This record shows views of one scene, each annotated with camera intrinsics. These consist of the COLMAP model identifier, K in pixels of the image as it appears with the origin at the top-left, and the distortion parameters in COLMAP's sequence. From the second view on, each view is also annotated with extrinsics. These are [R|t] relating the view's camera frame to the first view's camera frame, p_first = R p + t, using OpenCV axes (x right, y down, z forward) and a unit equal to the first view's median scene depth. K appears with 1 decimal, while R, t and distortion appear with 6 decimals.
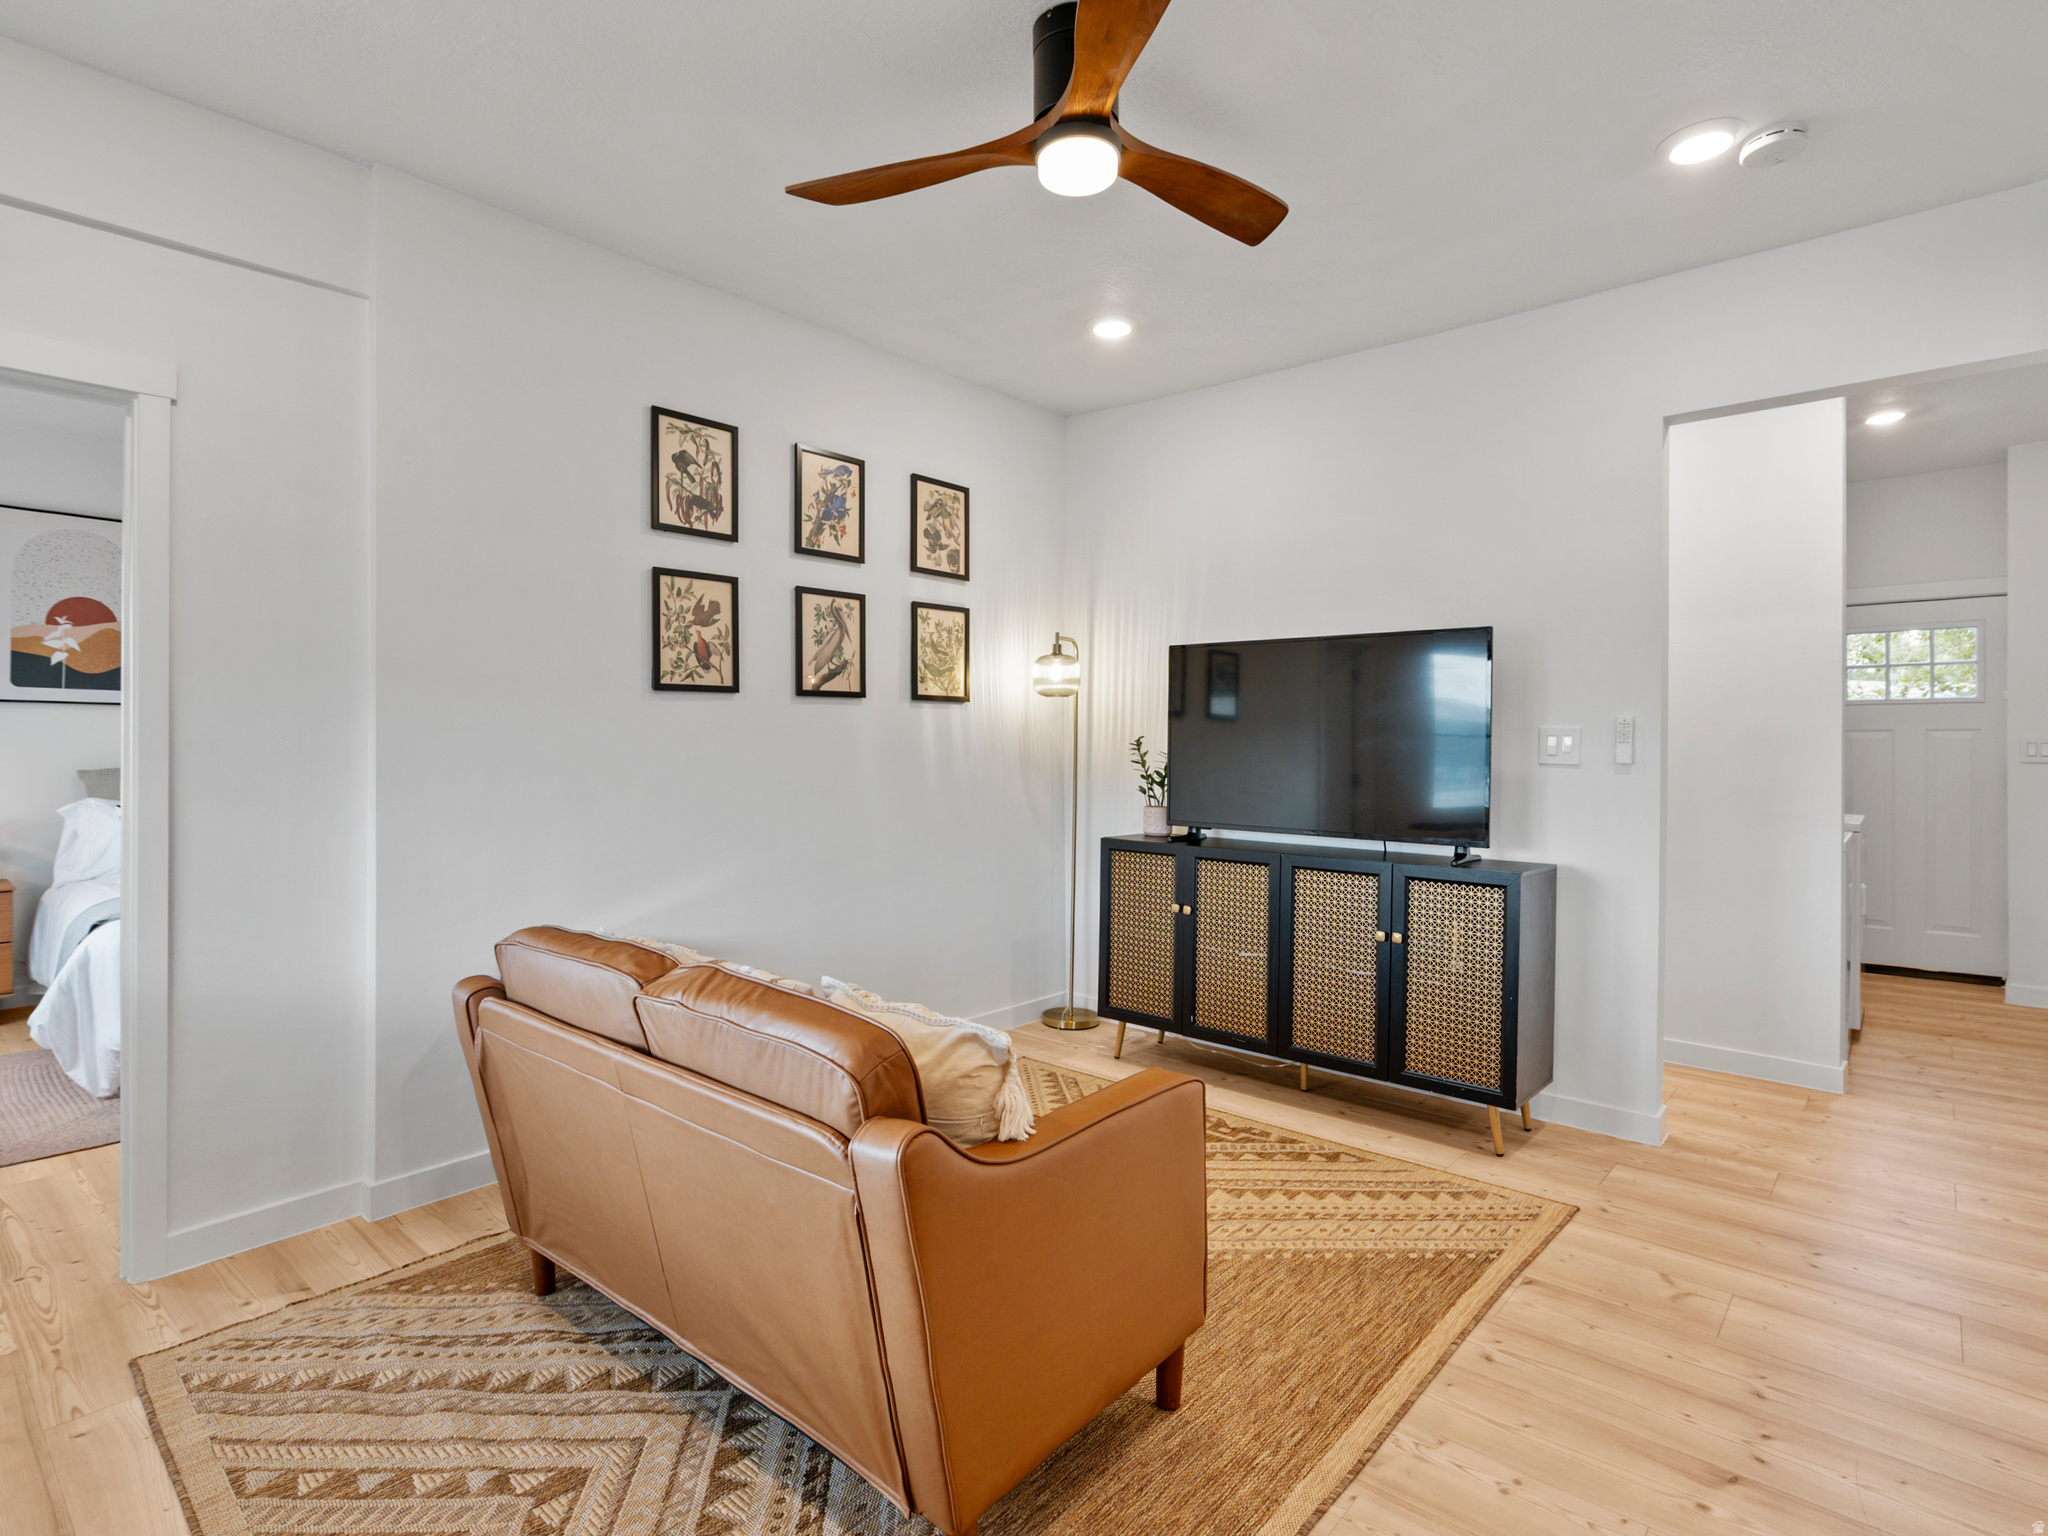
lens RADIAL K [[1048.4, 0, 1028.8], [0, 1048.4, 744.2], [0, 0, 1]] dist [-0.007310, 0.001008]
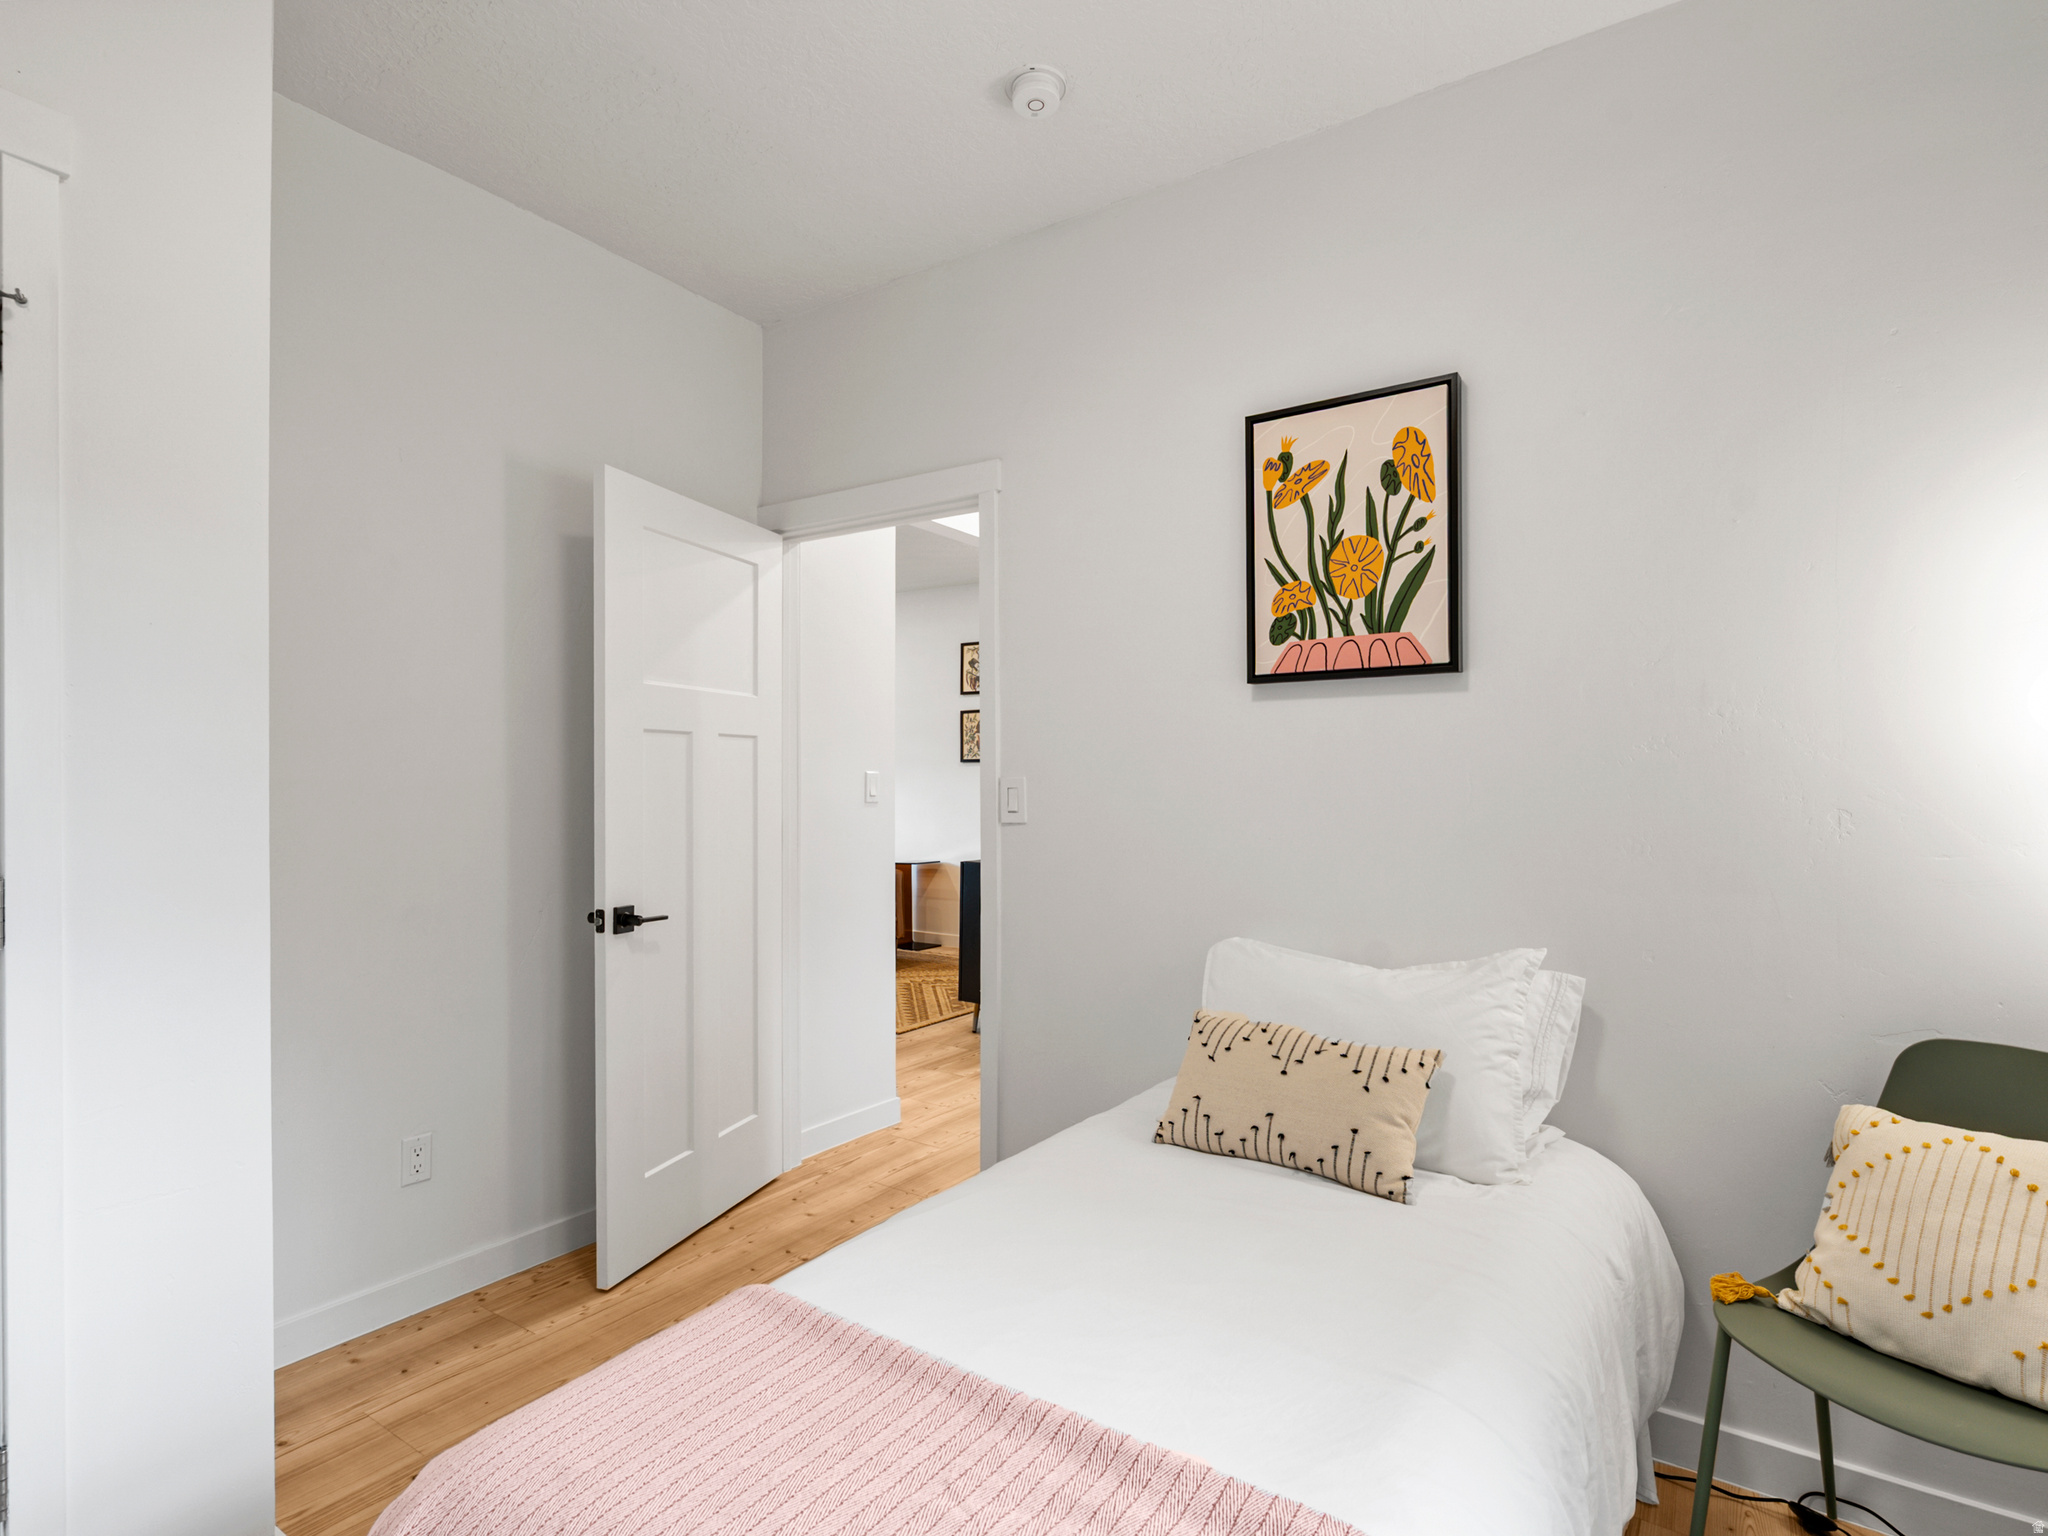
lens RADIAL K [[1050.3, 0, 1014.3], [0, 1050.3, 772.1], [0, 0, 1]] dist [-0.000718, 0.001903]
pose [[0.123678, -0.014610, -0.992215, 1.927279], [-0.004814, 0.999871, -0.015322, 0.006483], [0.992311, 0.006672, 0.123591, 0.780997]]
